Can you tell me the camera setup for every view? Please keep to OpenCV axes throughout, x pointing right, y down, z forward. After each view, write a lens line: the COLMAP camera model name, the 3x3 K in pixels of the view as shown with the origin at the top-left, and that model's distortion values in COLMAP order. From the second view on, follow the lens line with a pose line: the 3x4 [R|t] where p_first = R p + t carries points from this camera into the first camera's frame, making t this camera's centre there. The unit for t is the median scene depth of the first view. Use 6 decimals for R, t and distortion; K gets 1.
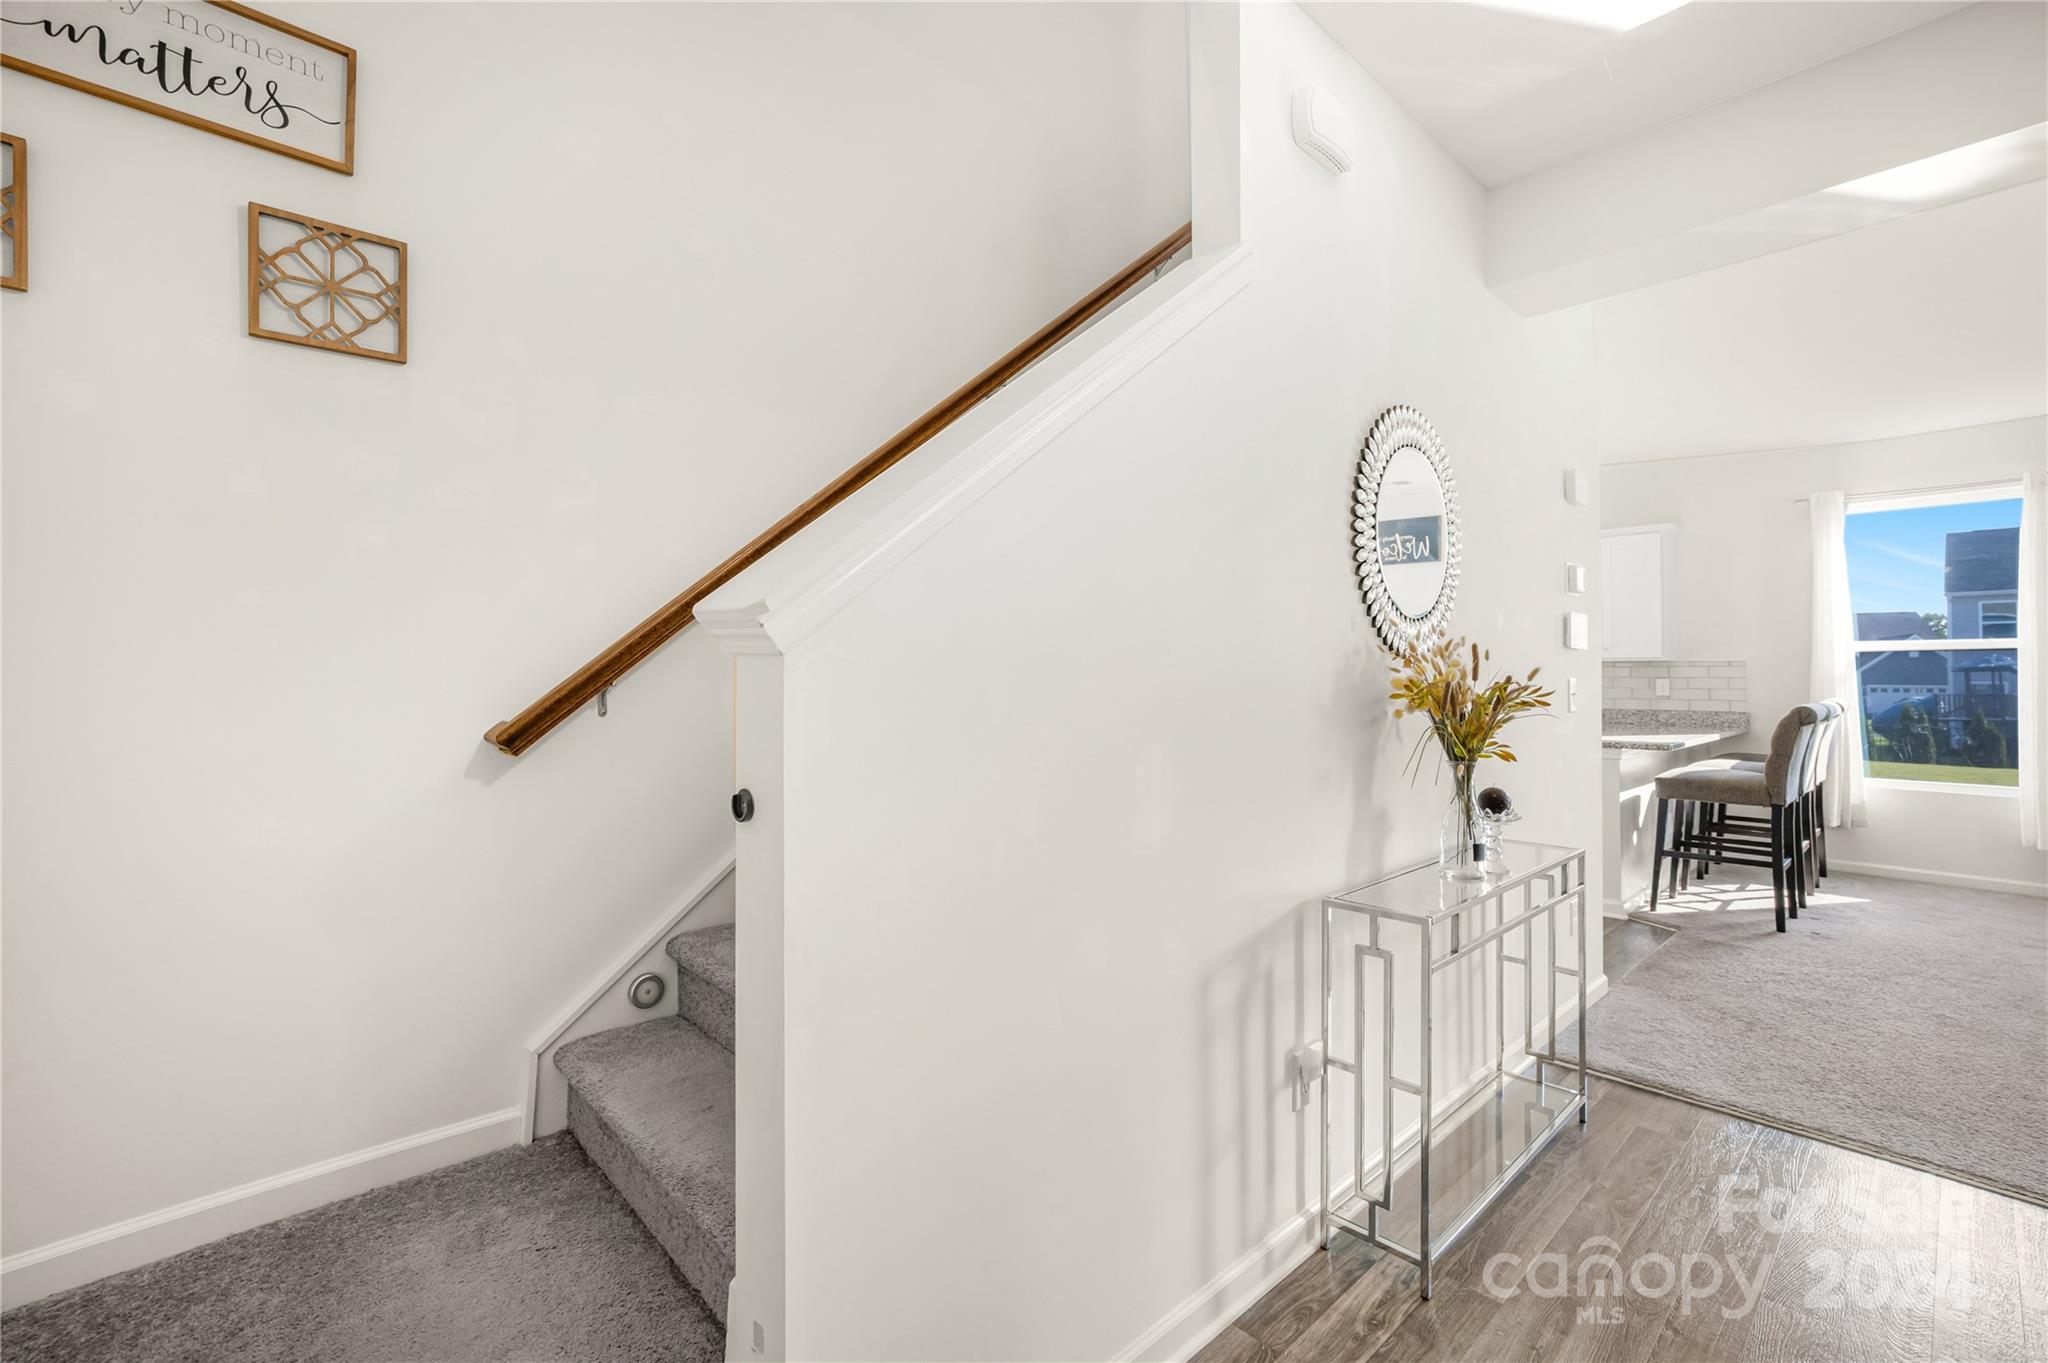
lens RADIAL K [[894.3, 0, 1024.0], [0, 894.3, 681.5], [0, 0, 1]] dist [0.000530, 0.000073]
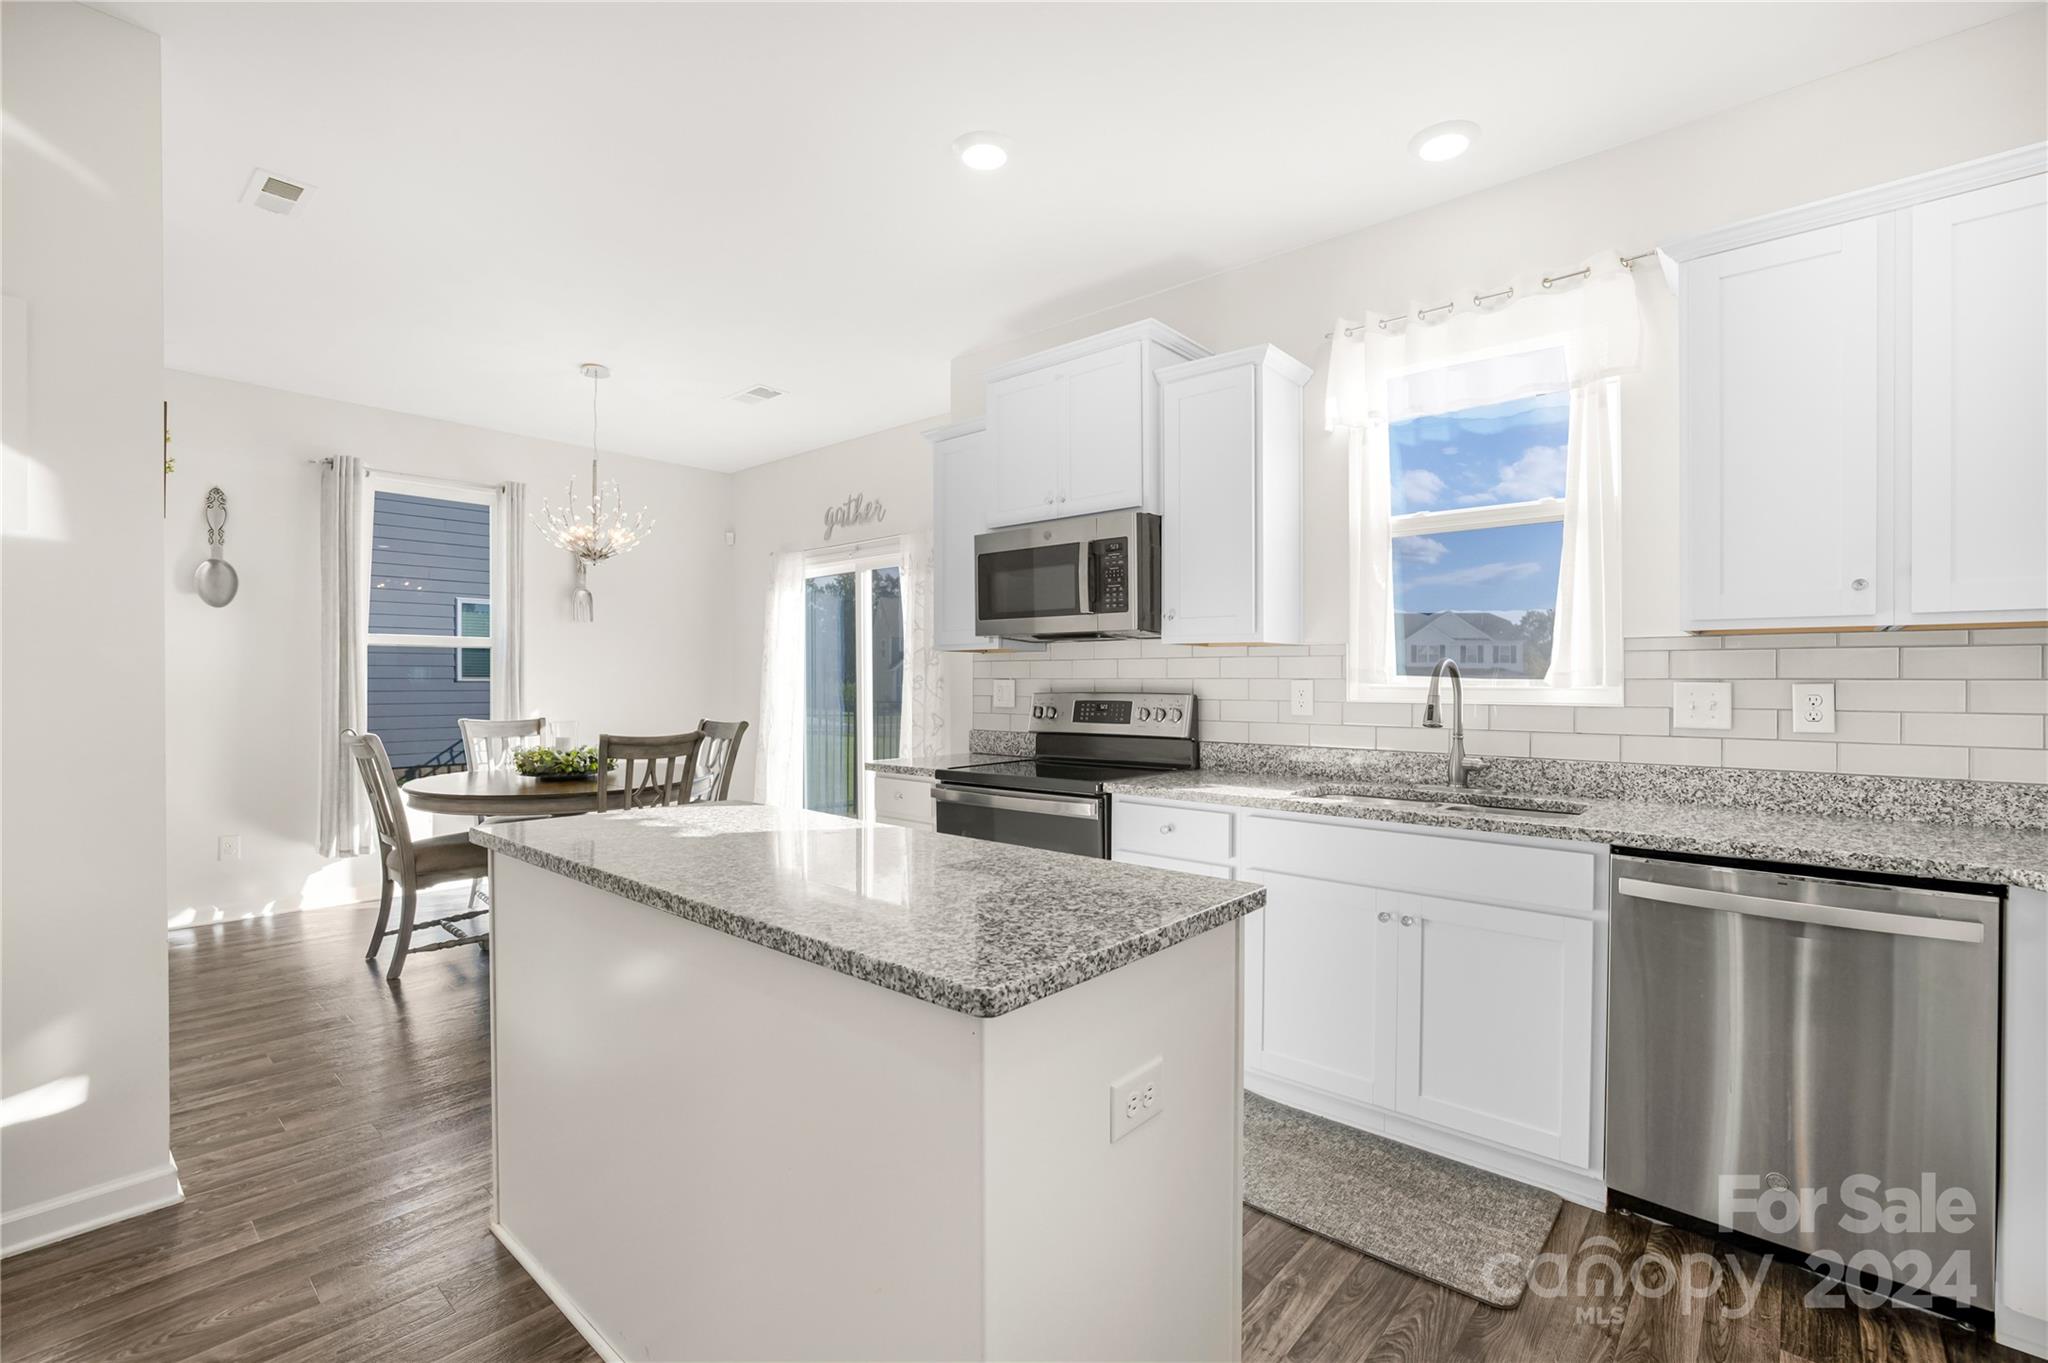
lens RADIAL K [[894.3, 0, 1024.0], [0, 894.3, 681.5], [0, 0, 1]] dist [0.000530, 0.000073]
pose [[-0.996220, 0.003750, -0.086780, 0.773152], [0.003530, 0.999990, 0.002686, -0.012084], [0.086789, 0.002370, -0.996224, 1.974445]]
